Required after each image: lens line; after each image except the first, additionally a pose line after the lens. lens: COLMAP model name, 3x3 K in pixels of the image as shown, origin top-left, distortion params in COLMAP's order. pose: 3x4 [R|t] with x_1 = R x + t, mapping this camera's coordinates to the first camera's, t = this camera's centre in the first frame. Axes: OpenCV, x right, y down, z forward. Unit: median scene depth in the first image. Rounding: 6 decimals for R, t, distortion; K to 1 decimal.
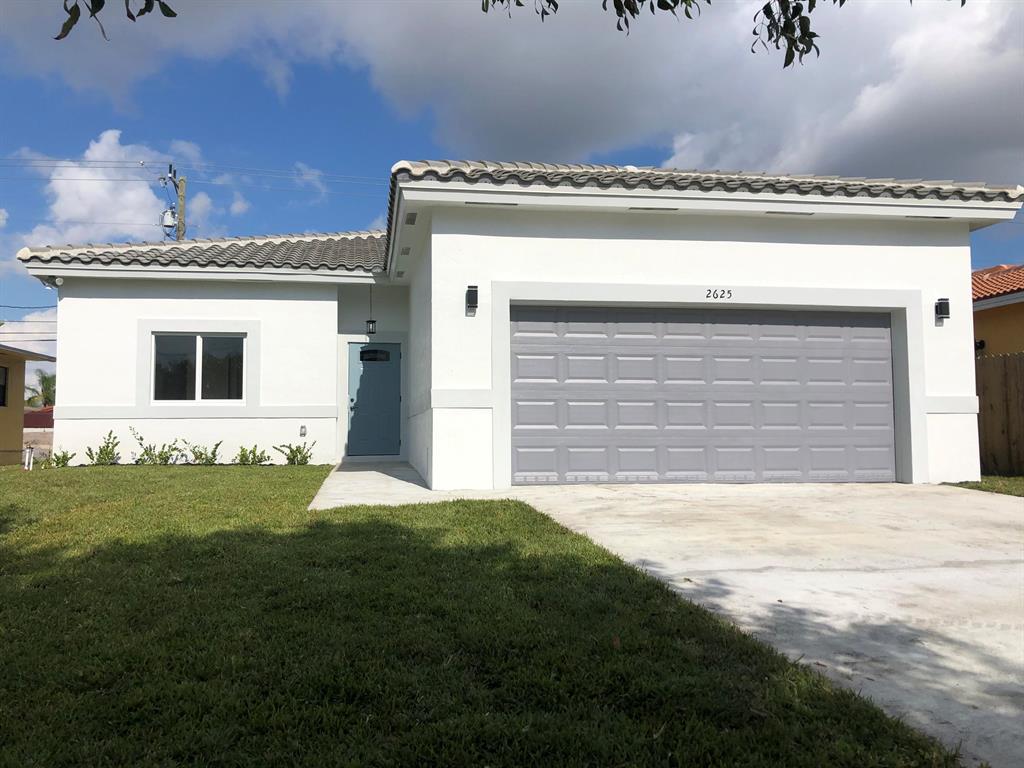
lens RADIAL K [[859.2, 0, 424.0], [0, 859.2, 370.1], [0, 0, 1]] dist [0.022593, 0.001230]
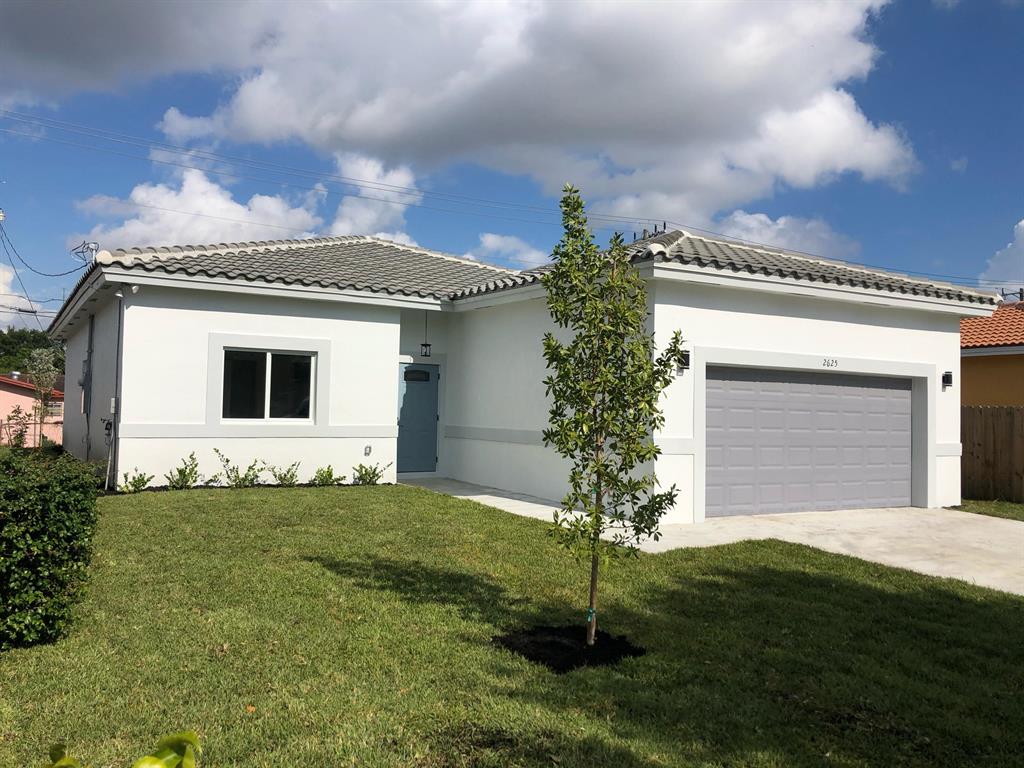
lens RADIAL K [[846.0, 0, 530.6], [0, 846.0, 383.6], [0, 0, 1]] dist [0.029391, -0.012012]
pose [[0.930836, 0.038859, 0.363366, -0.354044], [-0.049900, 0.998532, 0.021044, -0.042310], [-0.362015, -0.037721, 0.931409, -0.004975]]
